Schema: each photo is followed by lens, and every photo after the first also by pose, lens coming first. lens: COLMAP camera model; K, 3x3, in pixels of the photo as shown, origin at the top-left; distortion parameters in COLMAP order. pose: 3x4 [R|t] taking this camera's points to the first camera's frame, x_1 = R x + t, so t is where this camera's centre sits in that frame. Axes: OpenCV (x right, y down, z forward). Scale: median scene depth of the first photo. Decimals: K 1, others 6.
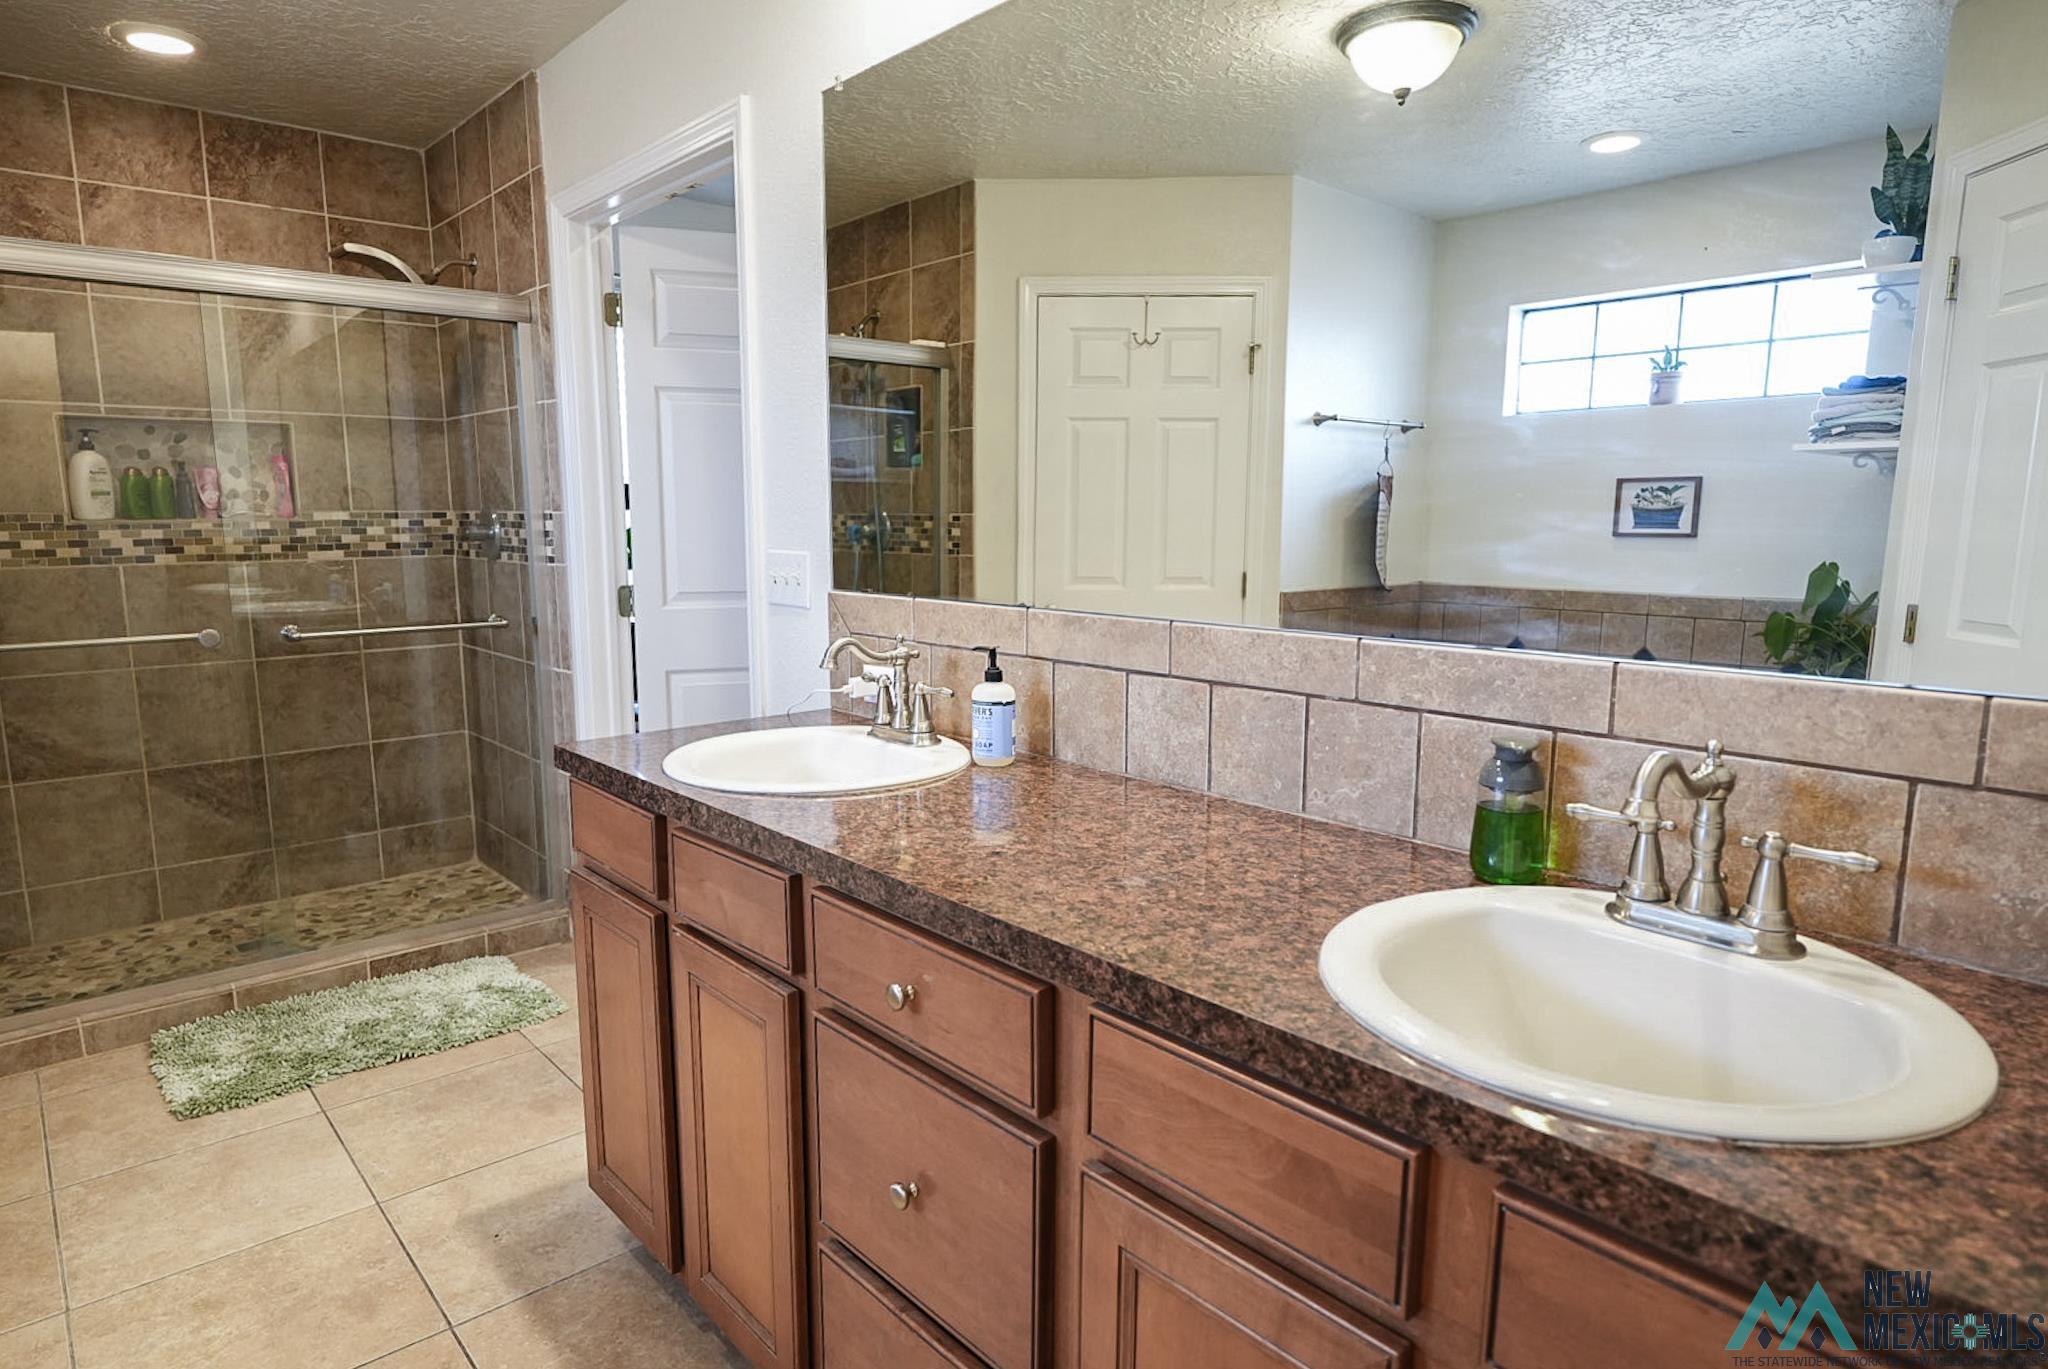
lens RADIAL K [[1168.2, 0, 1024.0], [0, 1168.2, 684.5], [0, 0, 1]] dist [0.003253, -0.001075]
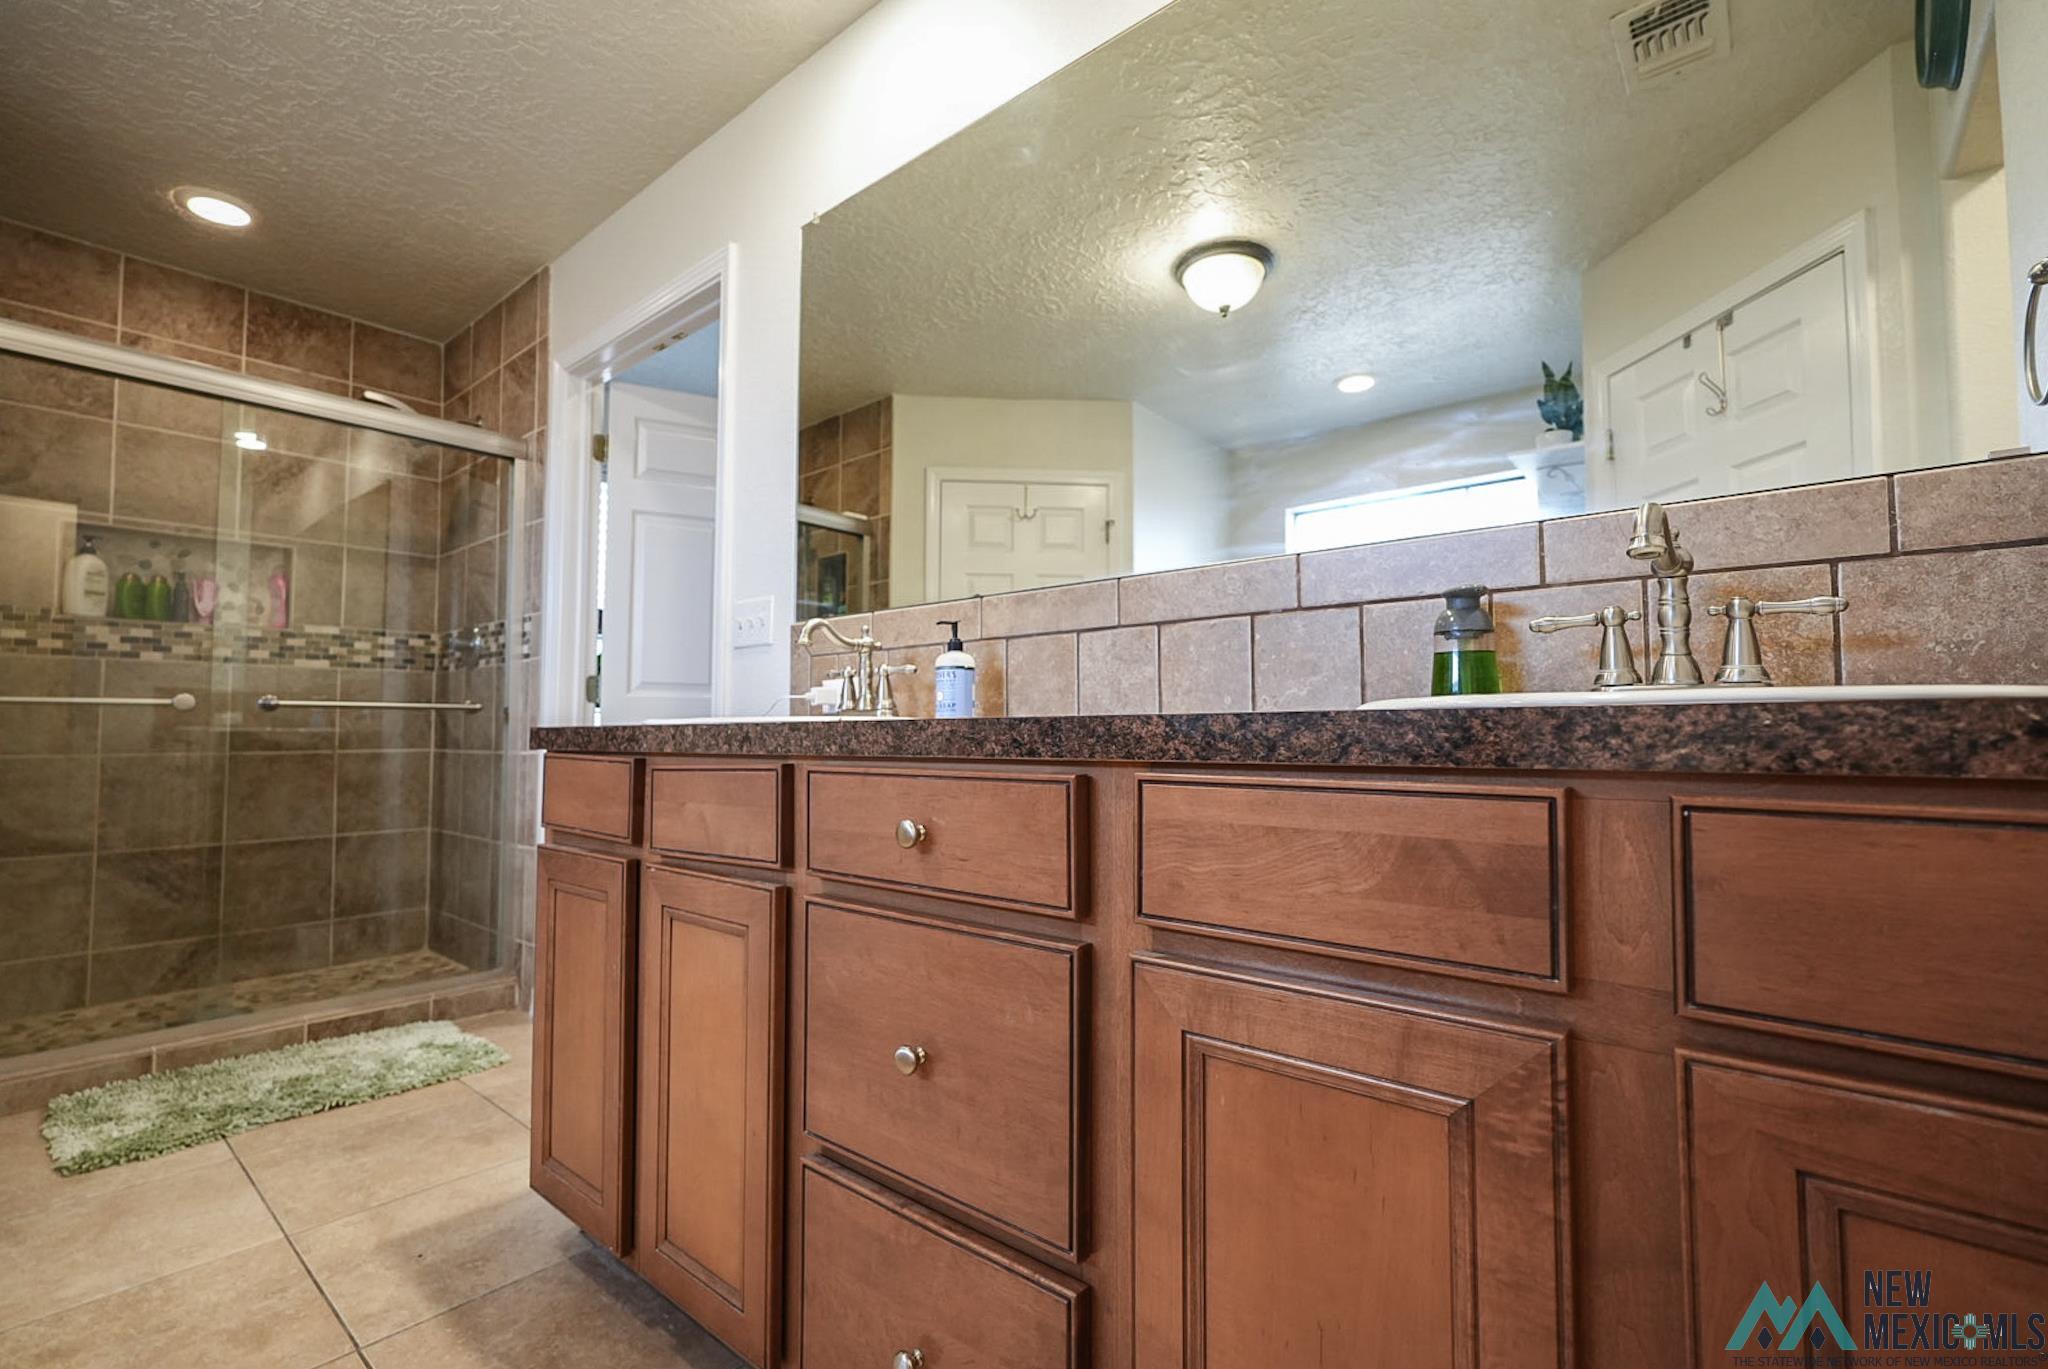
lens RADIAL K [[899.4, 0, 1024.0], [0, 899.4, 684.5], [0, 0, 1]] dist [-0.010064, 0.006002]
pose [[0.990535, 0.004378, 0.137188, -0.049298], [0.022885, 0.980234, -0.196515, 0.124280], [-0.135336, 0.197795, 0.970856, 0.099774]]
